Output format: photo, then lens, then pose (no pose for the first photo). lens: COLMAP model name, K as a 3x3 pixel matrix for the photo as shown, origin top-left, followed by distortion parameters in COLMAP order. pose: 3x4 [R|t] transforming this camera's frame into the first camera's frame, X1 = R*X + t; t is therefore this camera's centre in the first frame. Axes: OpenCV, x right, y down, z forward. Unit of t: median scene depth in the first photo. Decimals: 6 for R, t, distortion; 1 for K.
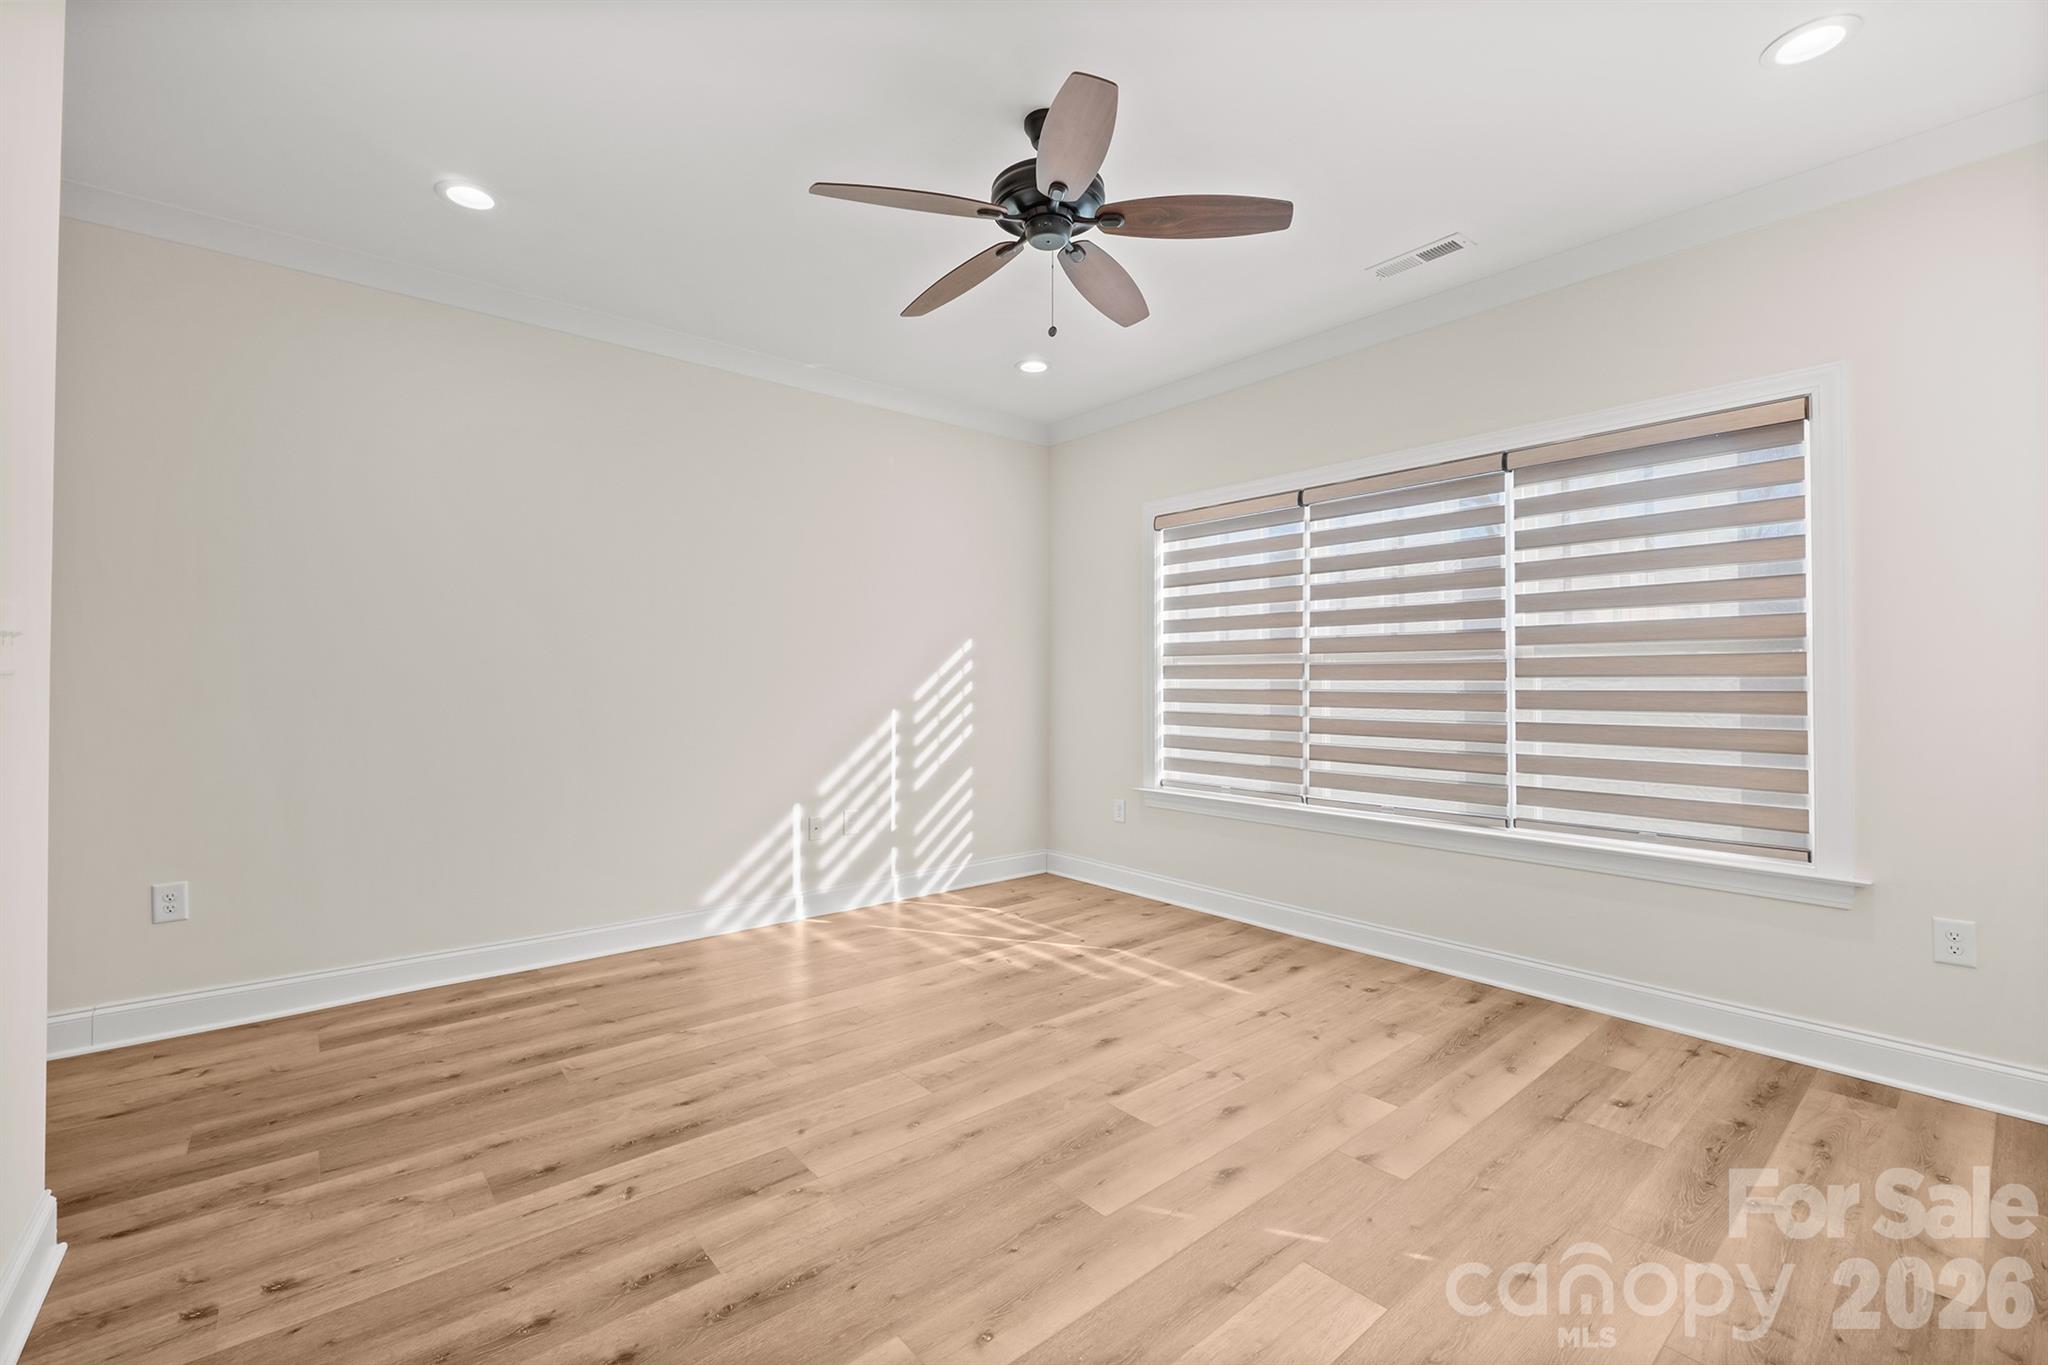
lens RADIAL K [[860.0, 0, 1031.3], [0, 860.0, 690.8], [0, 0, 1]] dist [-0.007637, -0.000507]
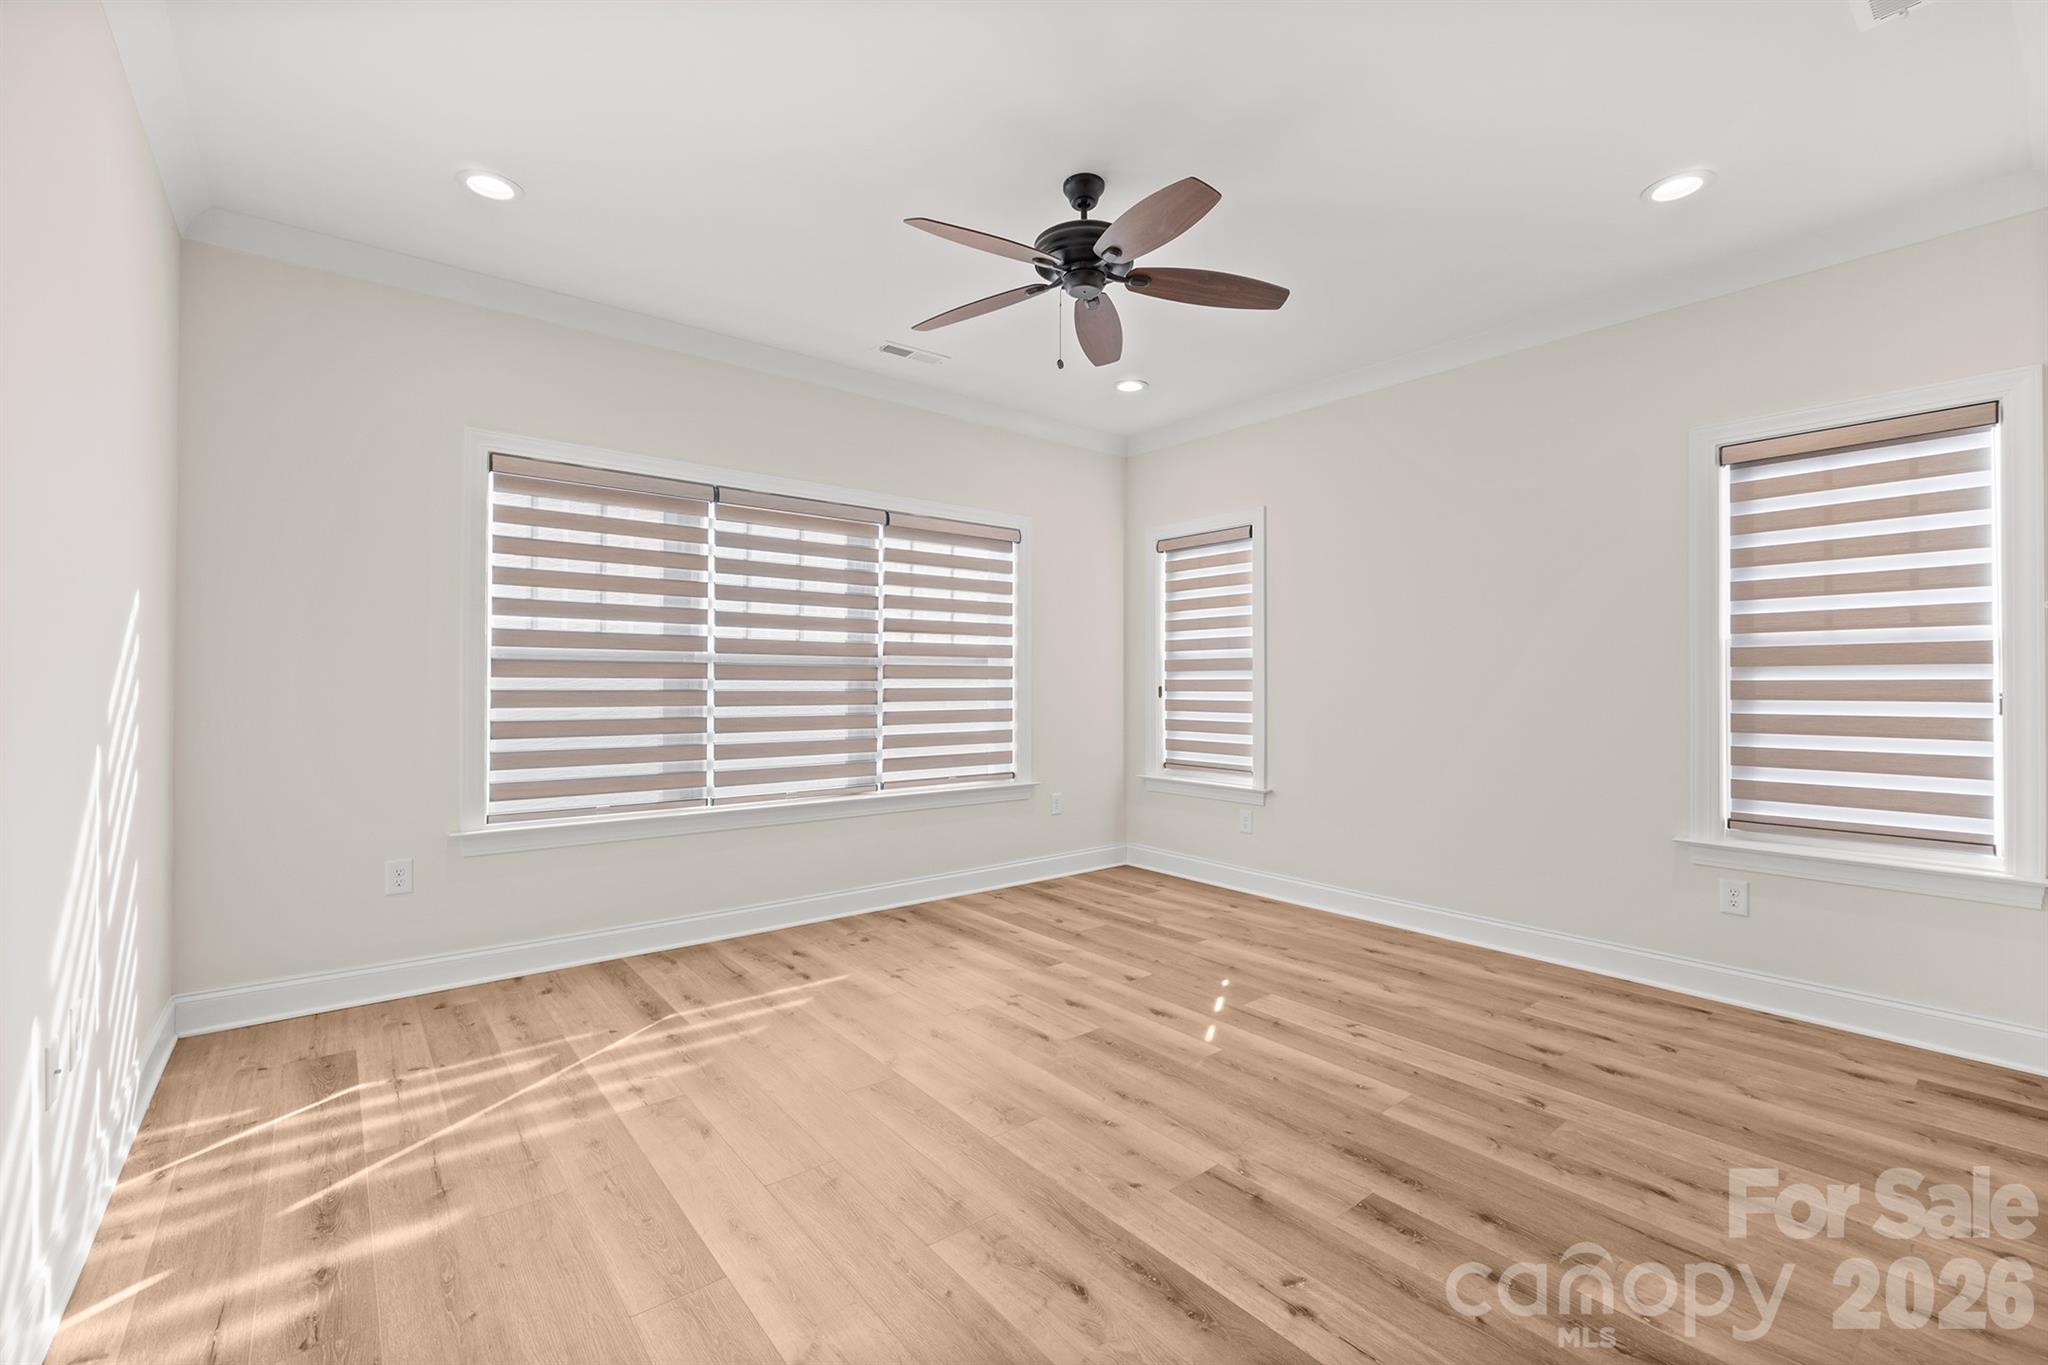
lens RADIAL K [[860.0, 0, 1031.8], [0, 860.0, 684.9], [0, 0, 1]] dist [-0.007637, -0.000507]
pose [[0.027506, -0.004252, 0.999613, -0.758862], [0.007409, 0.999964, 0.004050, -0.008458], [-0.999594, 0.007295, 0.027537, 0.704524]]
